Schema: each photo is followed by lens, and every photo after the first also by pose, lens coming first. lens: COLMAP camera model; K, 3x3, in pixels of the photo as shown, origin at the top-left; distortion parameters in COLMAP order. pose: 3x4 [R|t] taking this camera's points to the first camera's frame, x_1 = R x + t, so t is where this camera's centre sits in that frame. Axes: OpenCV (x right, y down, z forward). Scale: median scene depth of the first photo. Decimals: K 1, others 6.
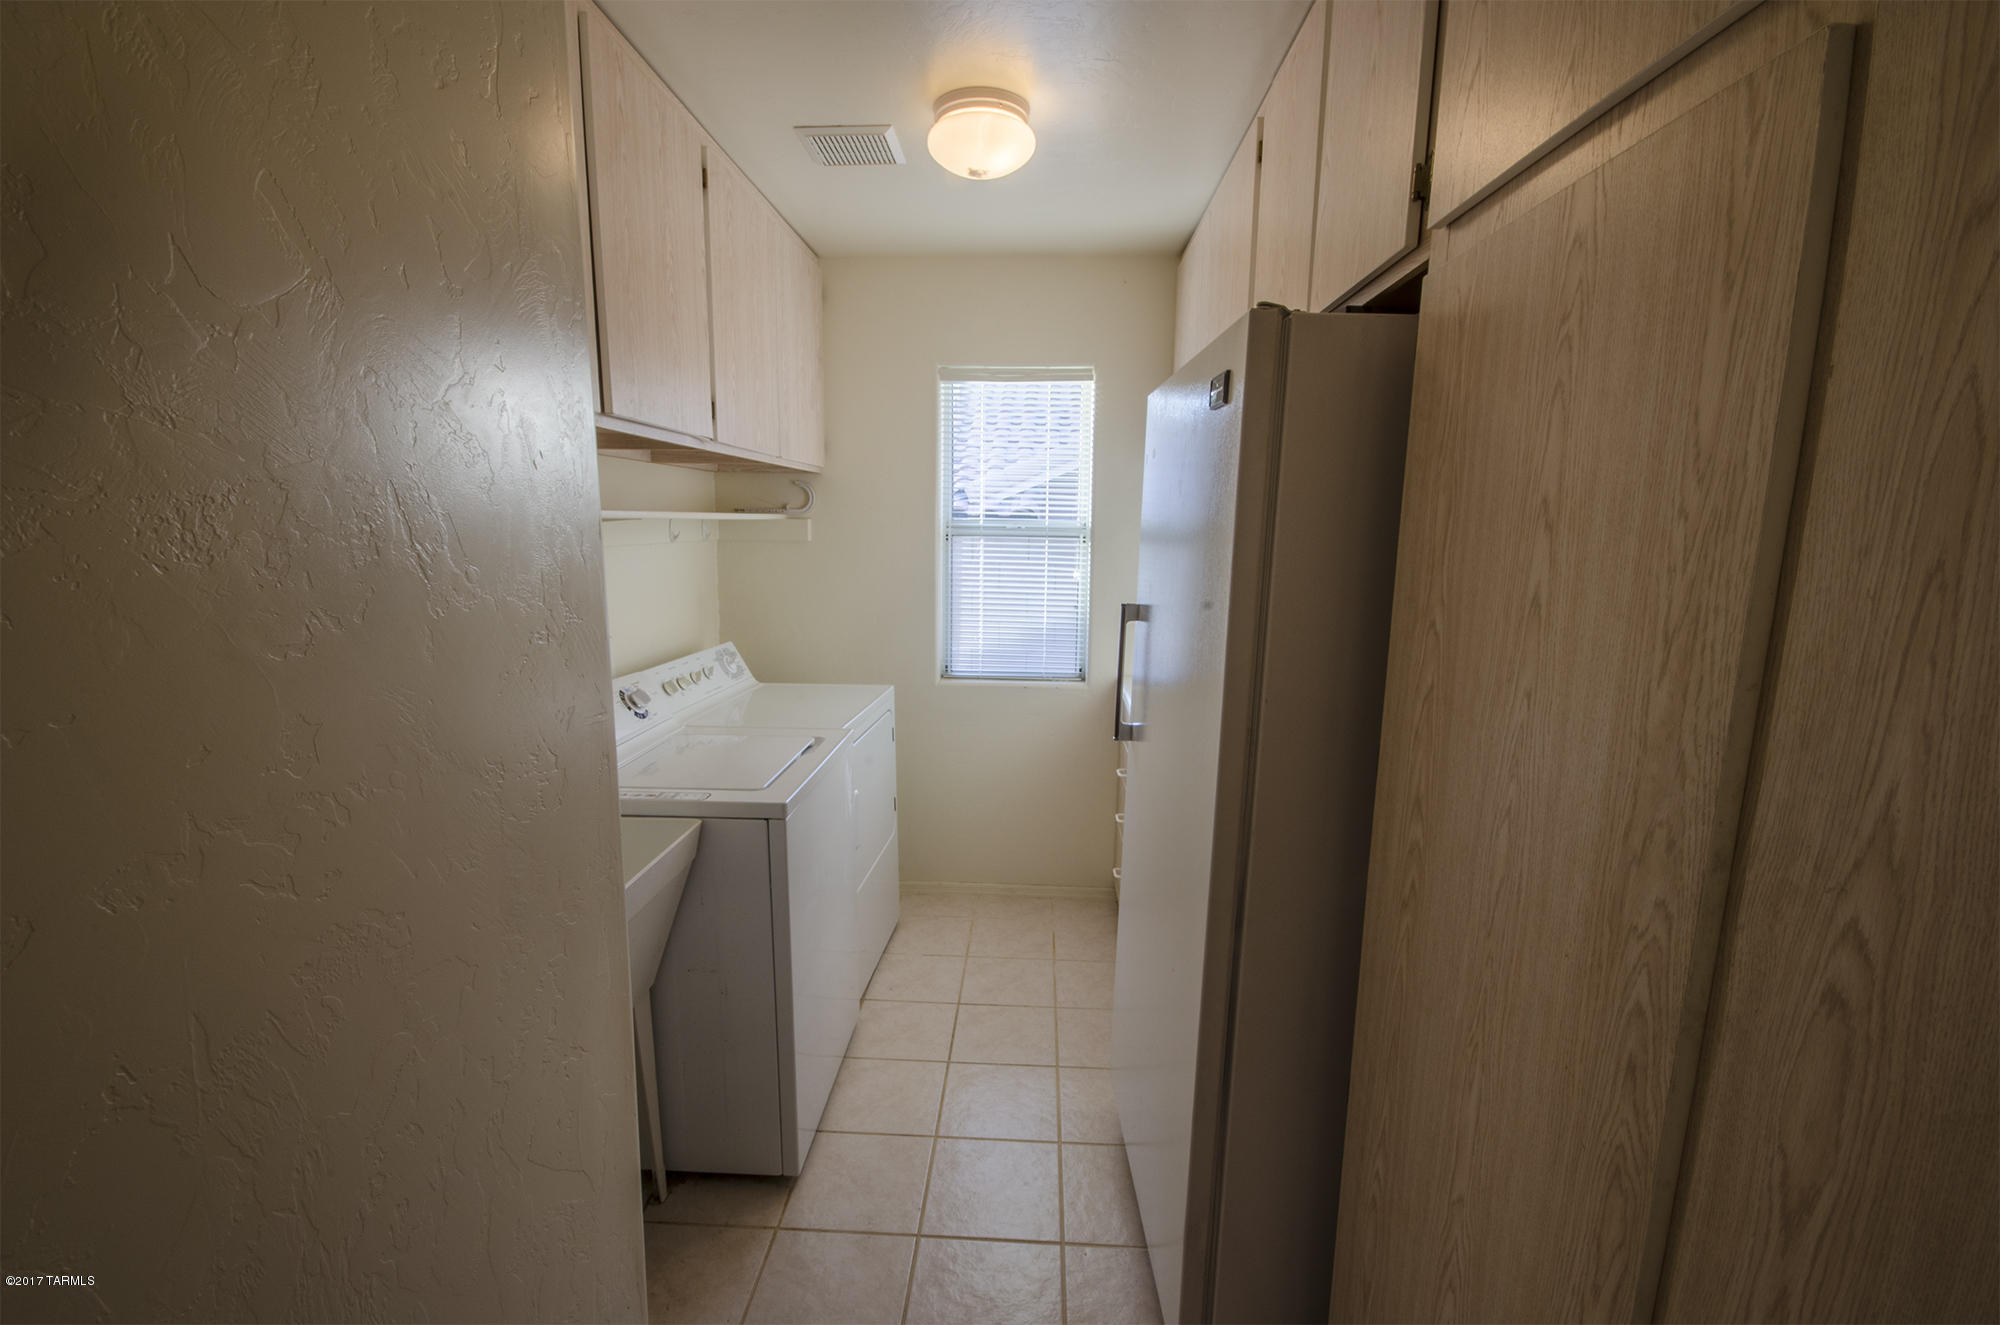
lens RADIAL K [[871.6, 0, 1000.7], [0, 871.6, 668.4], [0, 0, 1]] dist [-0.004689, -0.001491]
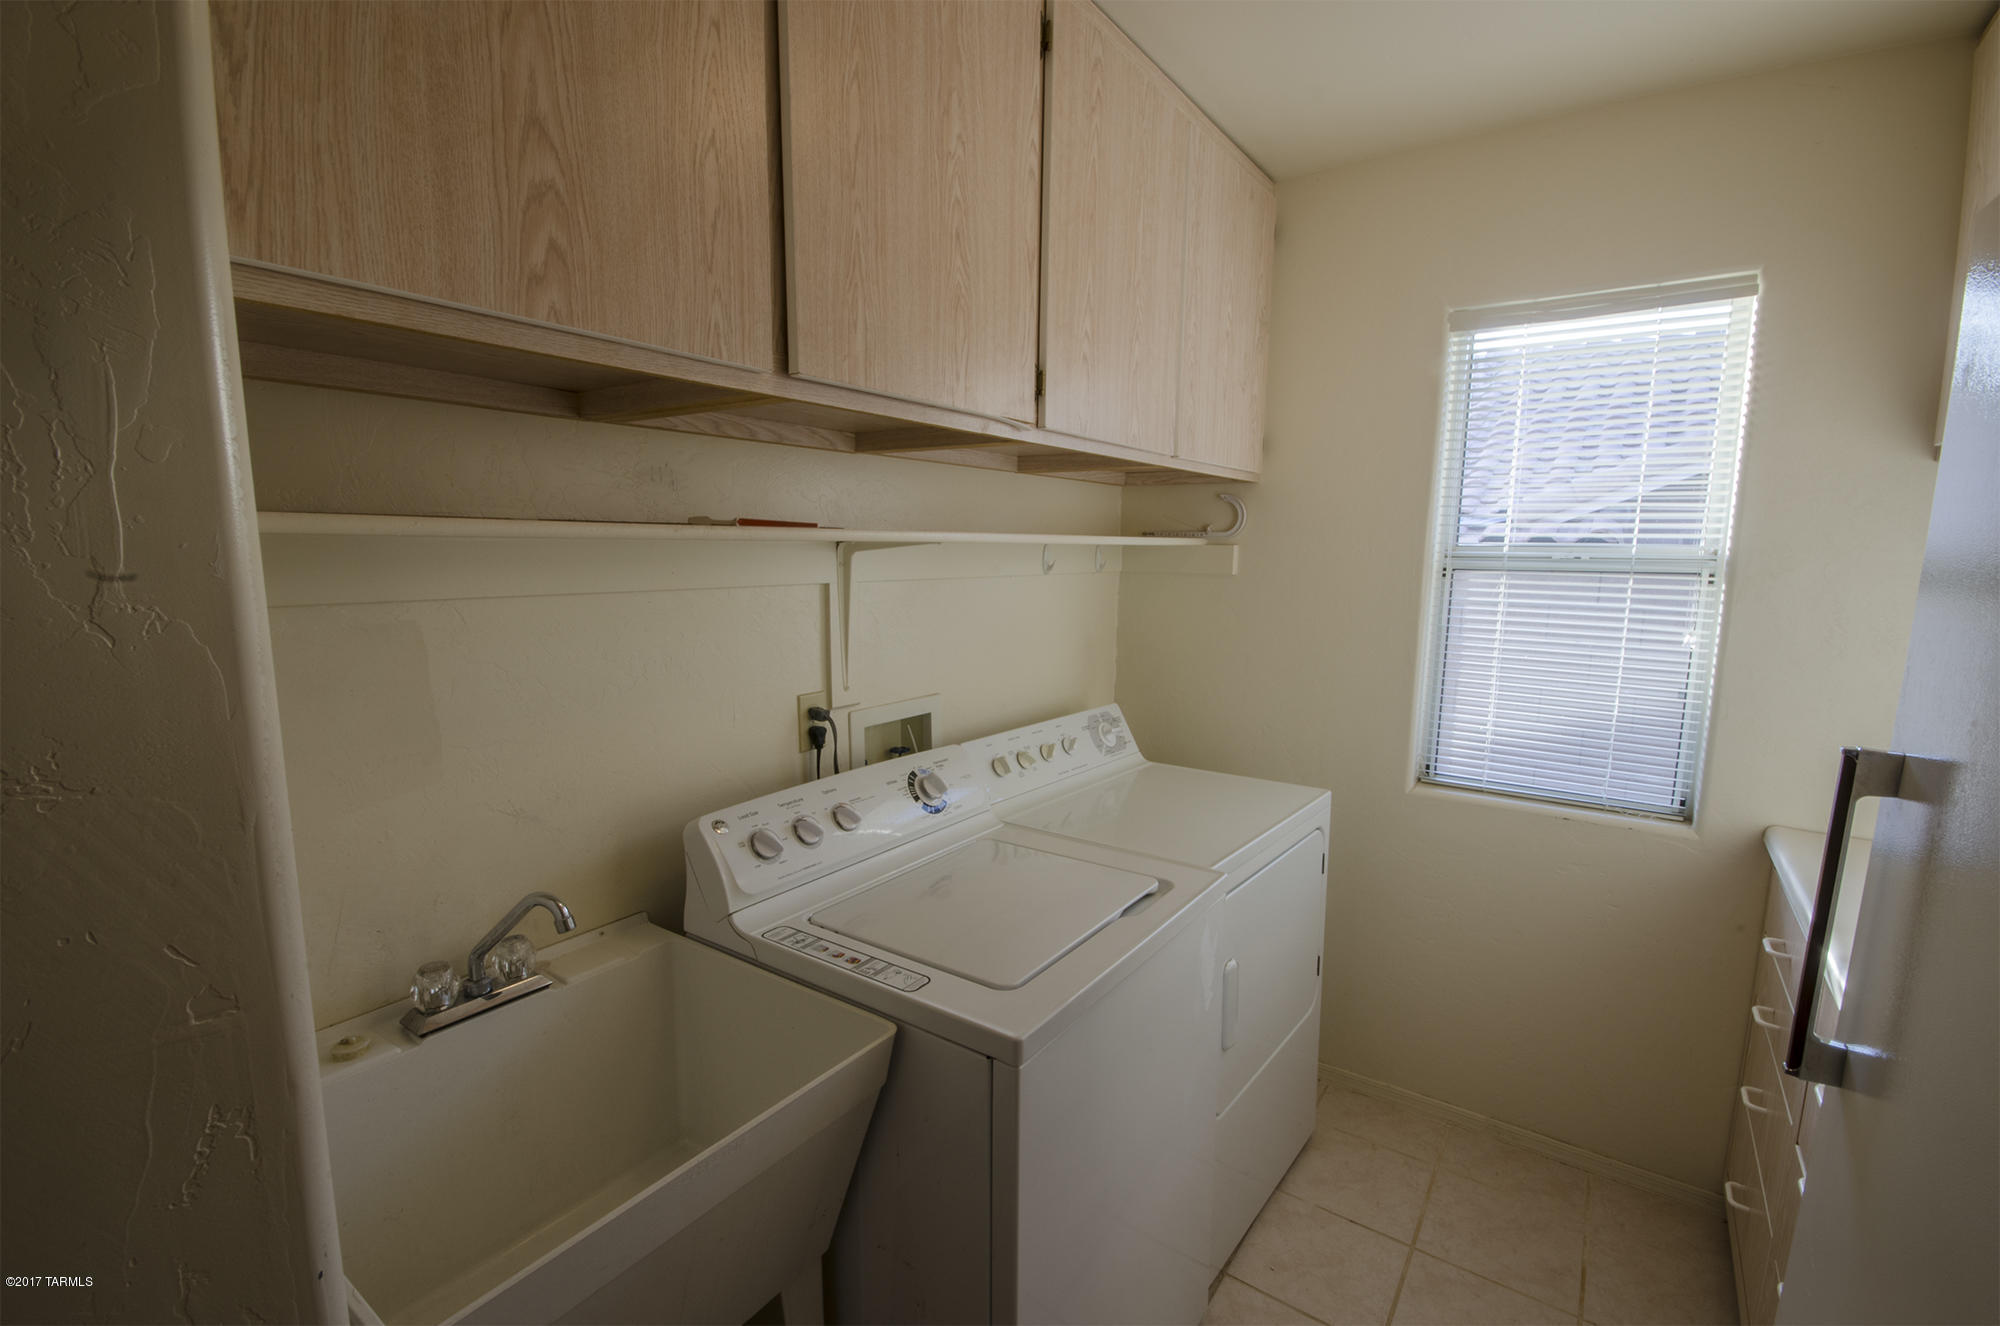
lens RADIAL K [[871.6, 0, 997.8], [0, 871.6, 670.6], [0, 0, 1]] dist [-0.004689, -0.001491]
pose [[0.838302, 0.073666, -0.540206, 0.016531], [-0.090275, 0.995908, -0.004282, -0.046035], [0.537680, 0.052357, 0.841522, 0.289210]]
